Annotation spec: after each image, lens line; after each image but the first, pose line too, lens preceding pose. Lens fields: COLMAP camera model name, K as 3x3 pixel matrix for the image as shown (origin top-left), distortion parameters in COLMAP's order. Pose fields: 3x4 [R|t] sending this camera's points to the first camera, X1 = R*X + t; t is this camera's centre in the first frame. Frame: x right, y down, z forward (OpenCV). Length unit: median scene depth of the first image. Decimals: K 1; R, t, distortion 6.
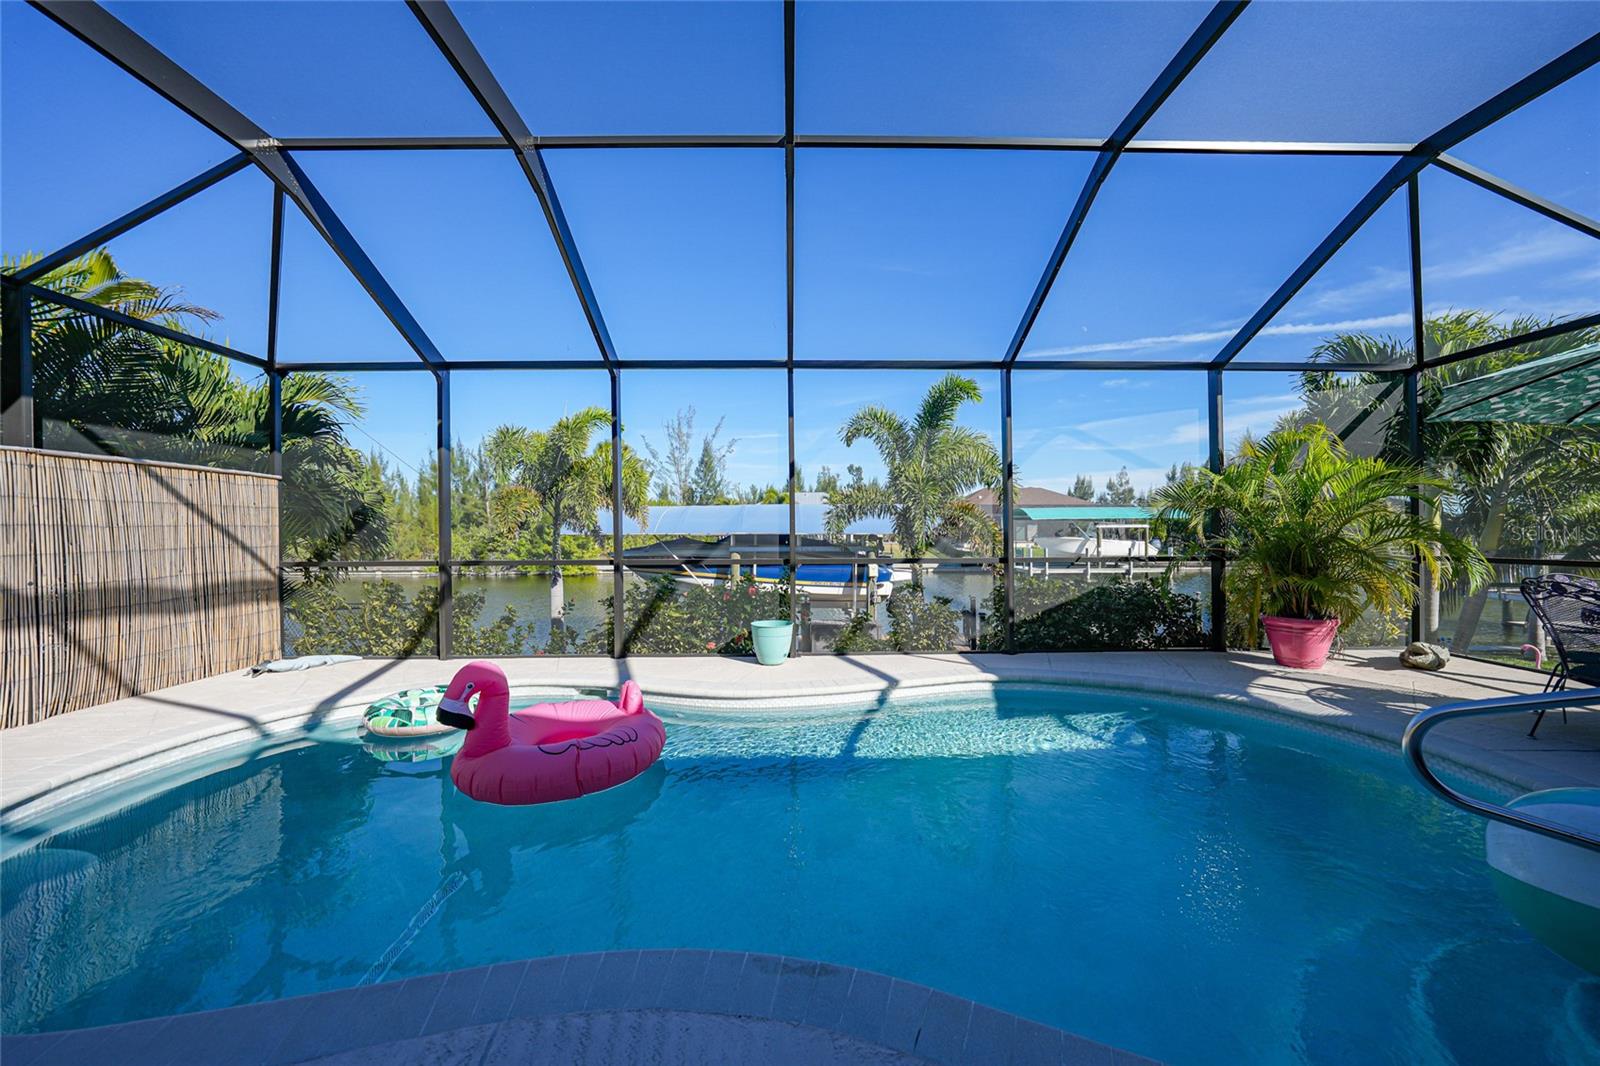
lens RADIAL K [[563.9, 0, 799.7], [0, 563.9, 528.5], [0, 0, 1]] dist [-0.023589, 0.005397]
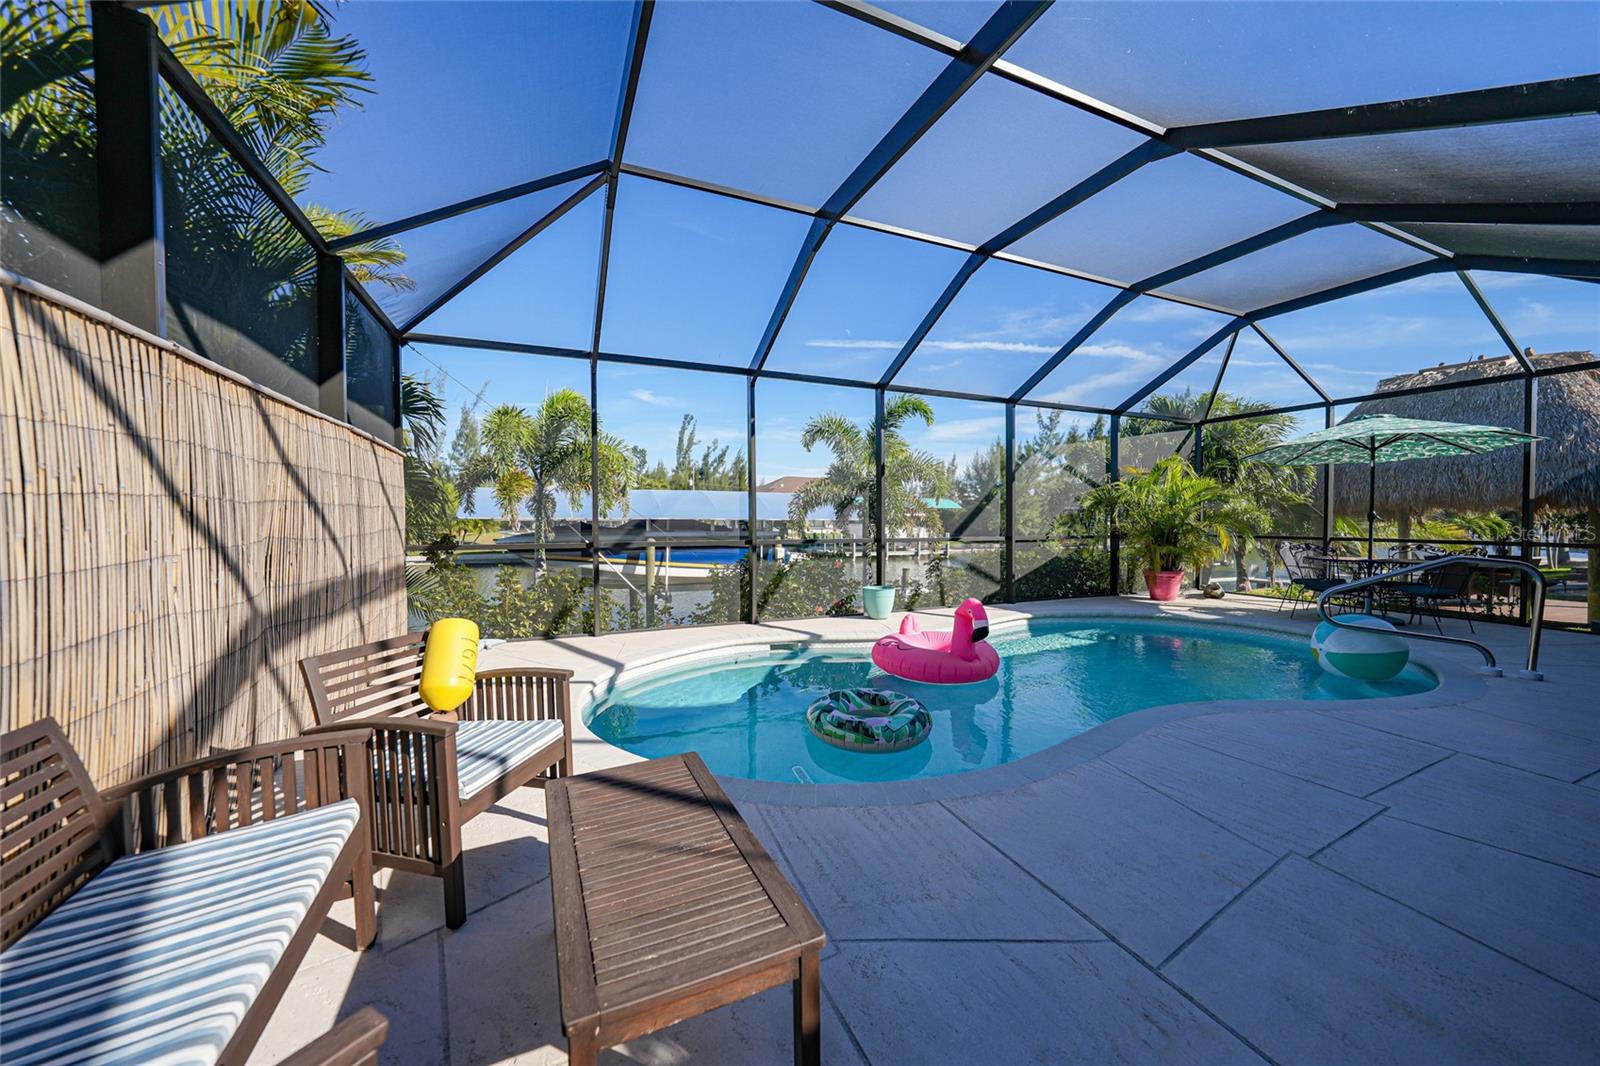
lens RADIAL K [[590.6, 0, 794.4], [0, 590.6, 528.2], [0, 0, 1]] dist [-0.010114, 0.000719]
pose [[0.922420, -0.000293, 0.386189, -0.875310], [-0.008577, 0.999738, 0.021244, 0.003404], [-0.386094, -0.022908, 0.922175, -0.211515]]
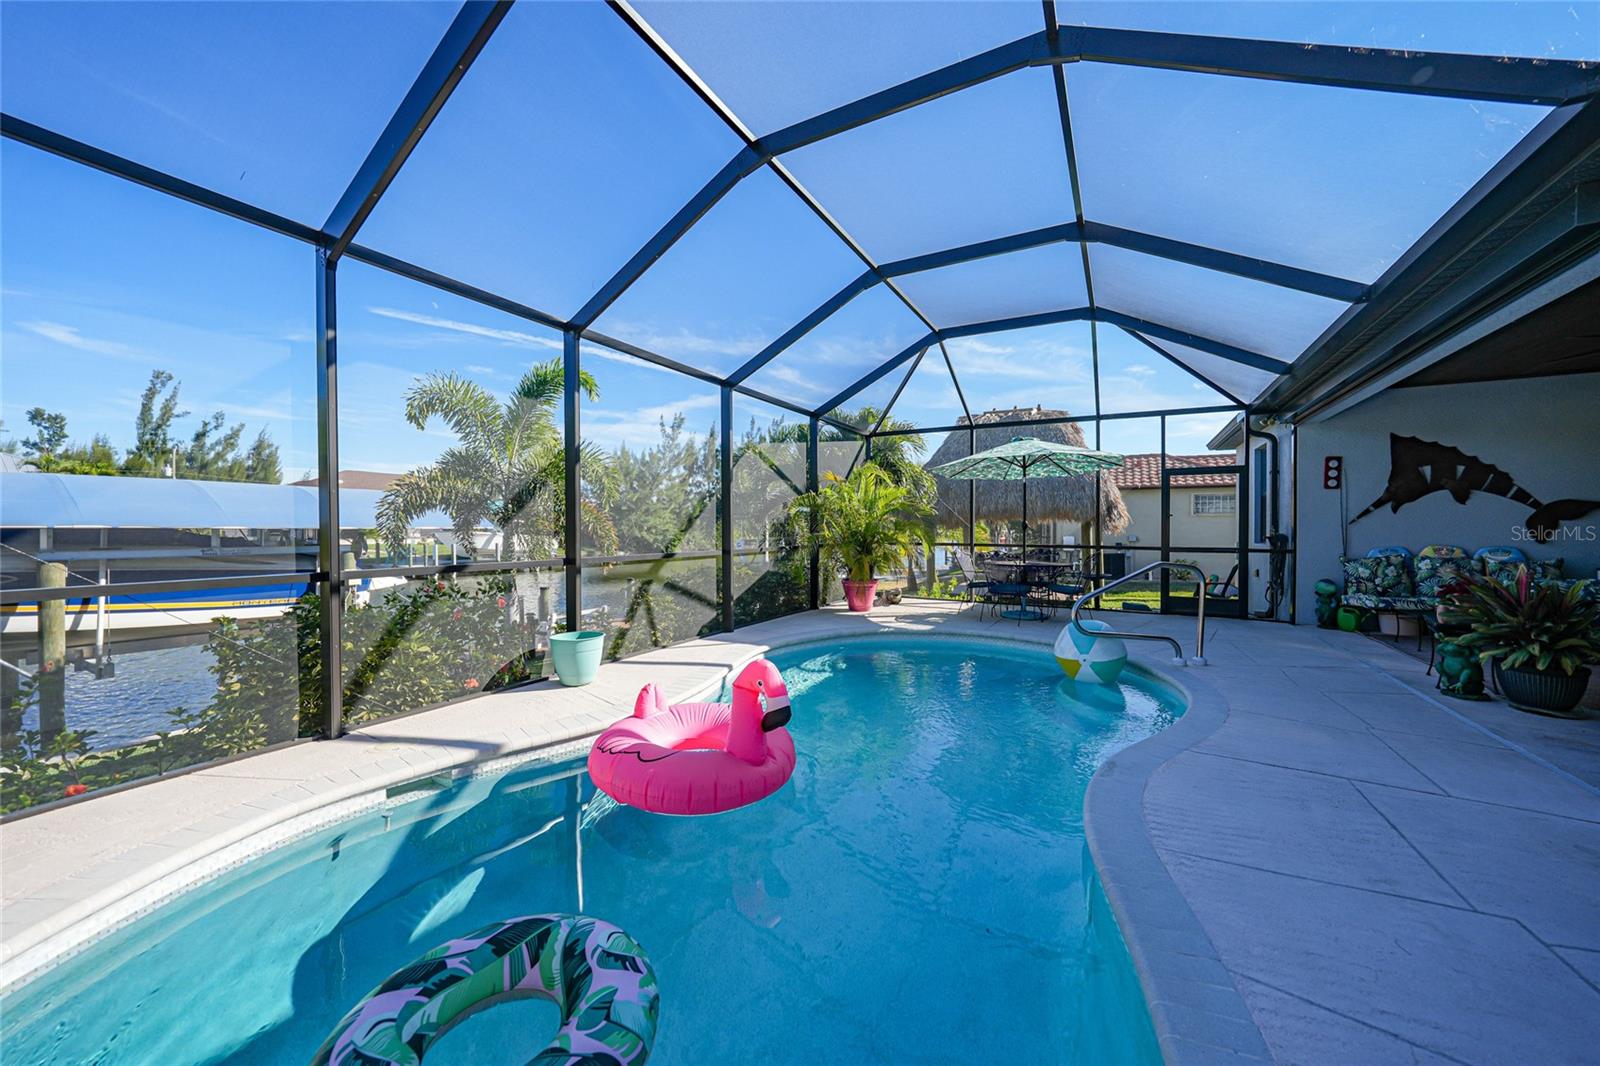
lens RADIAL K [[590.6, 0, 815.4], [0, 590.6, 529.9], [0, 0, 1]] dist [-0.010114, 0.000719]
pose [[0.490039, -0.001434, 0.871699, -0.747805], [-0.009245, 0.999934, 0.006842, 0.000432], [-0.871651, -0.011412, 0.489993, 0.290461]]
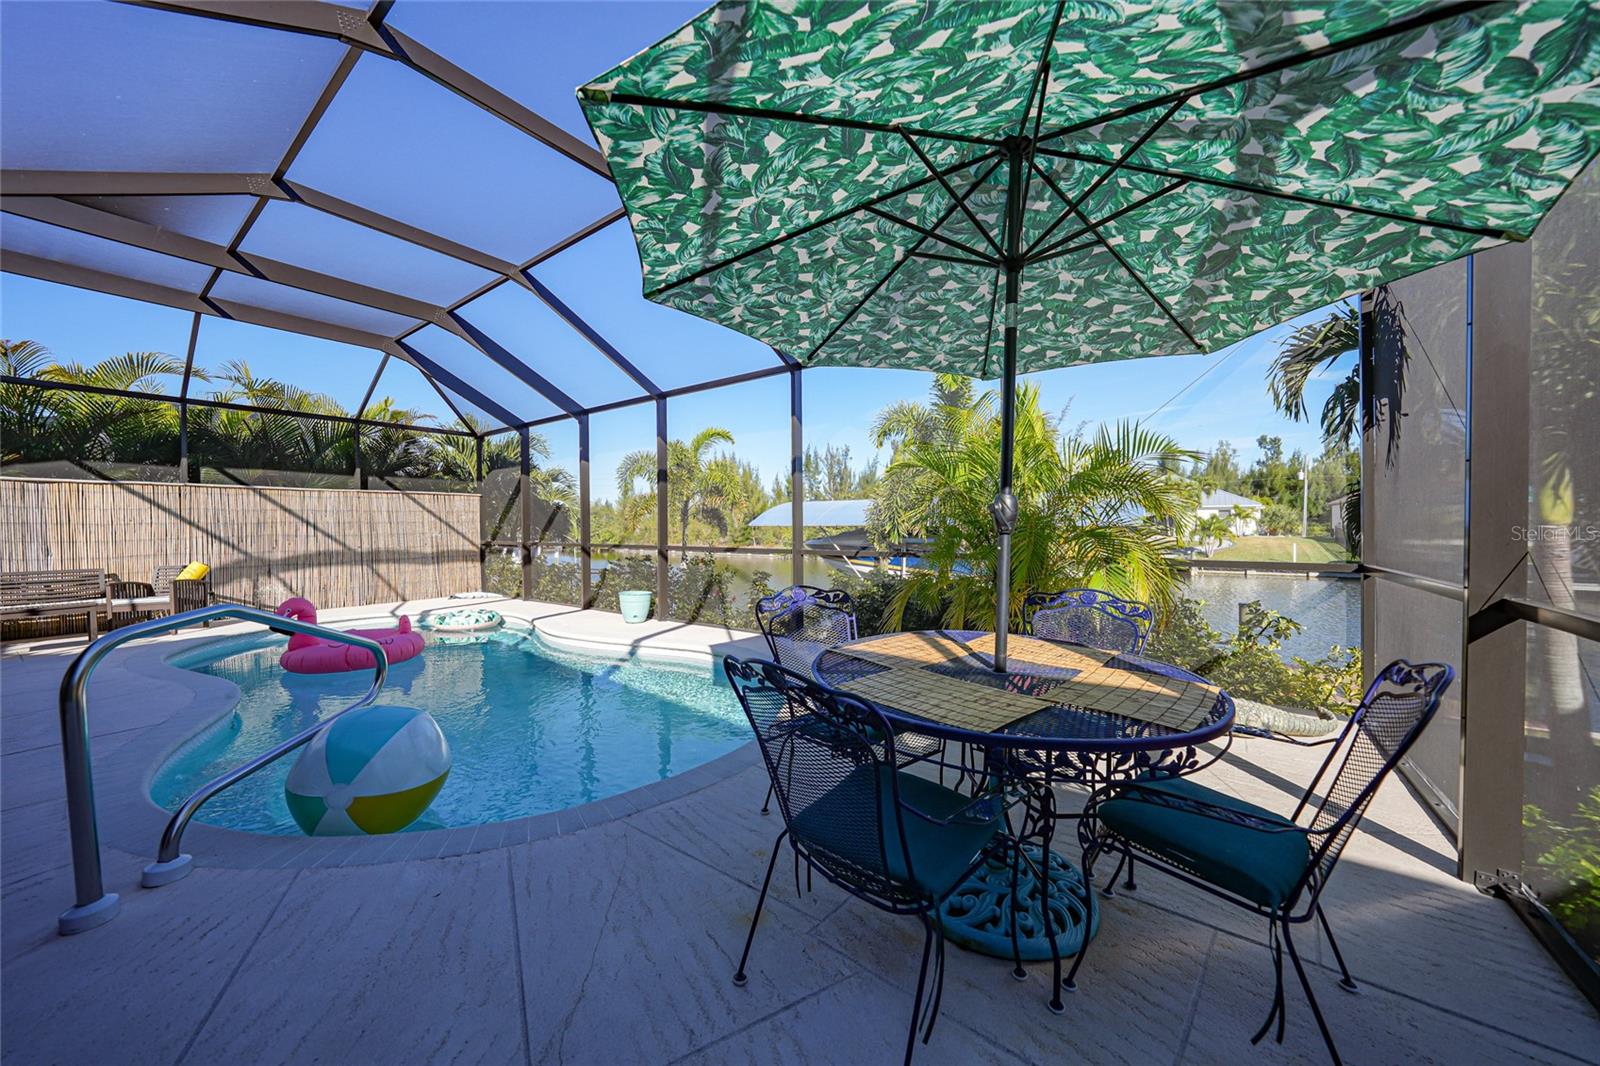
lens RADIAL K [[563.9, 0, 809.0], [0, 563.9, 530.1], [0, 0, 1]] dist [-0.023589, 0.005397]
pose [[0.796769, 0.006120, -0.604253, 1.153695], [0.005694, 0.999828, 0.017634, -0.003109], [0.604257, -0.017491, 0.796597, 0.184579]]
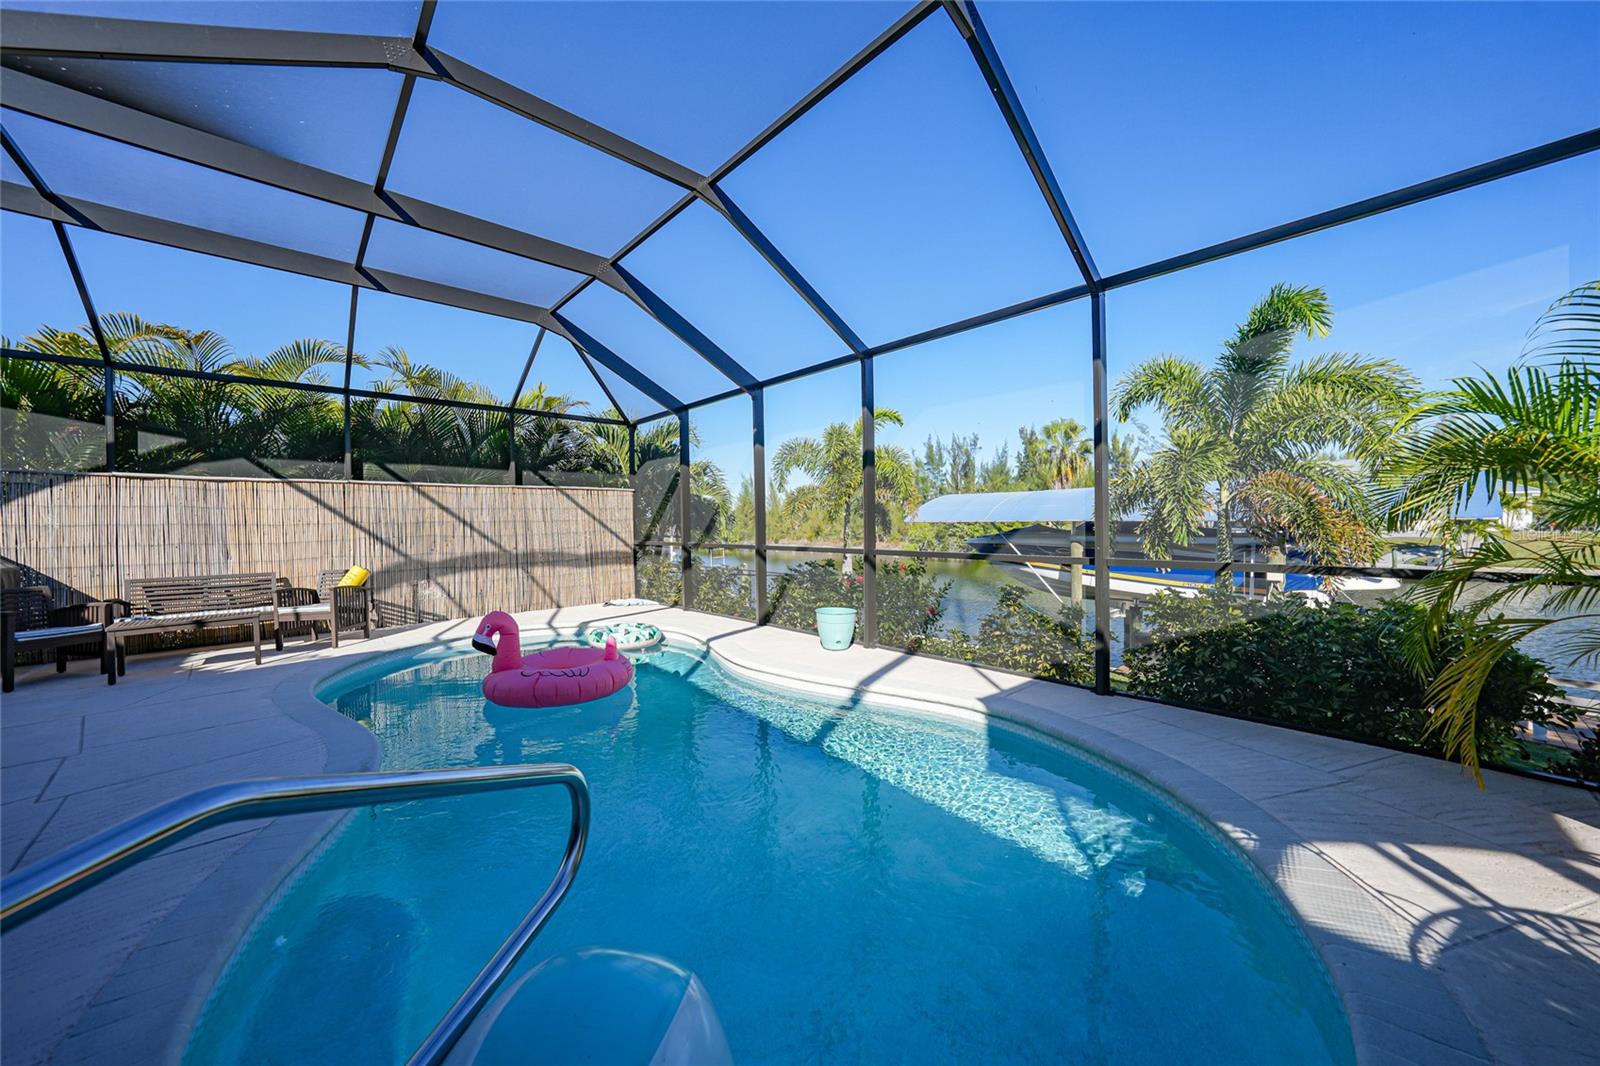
lens RADIAL K [[563.9, 0, 802.2], [0, 563.9, 527.2], [0, 0, 1]] dist [-0.023589, 0.005397]
pose [[0.663628, 0.004609, -0.748048, 0.718382], [0.013538, 0.999743, 0.018171, -0.005425], [0.747940, -0.022186, 0.663396, 0.275451]]
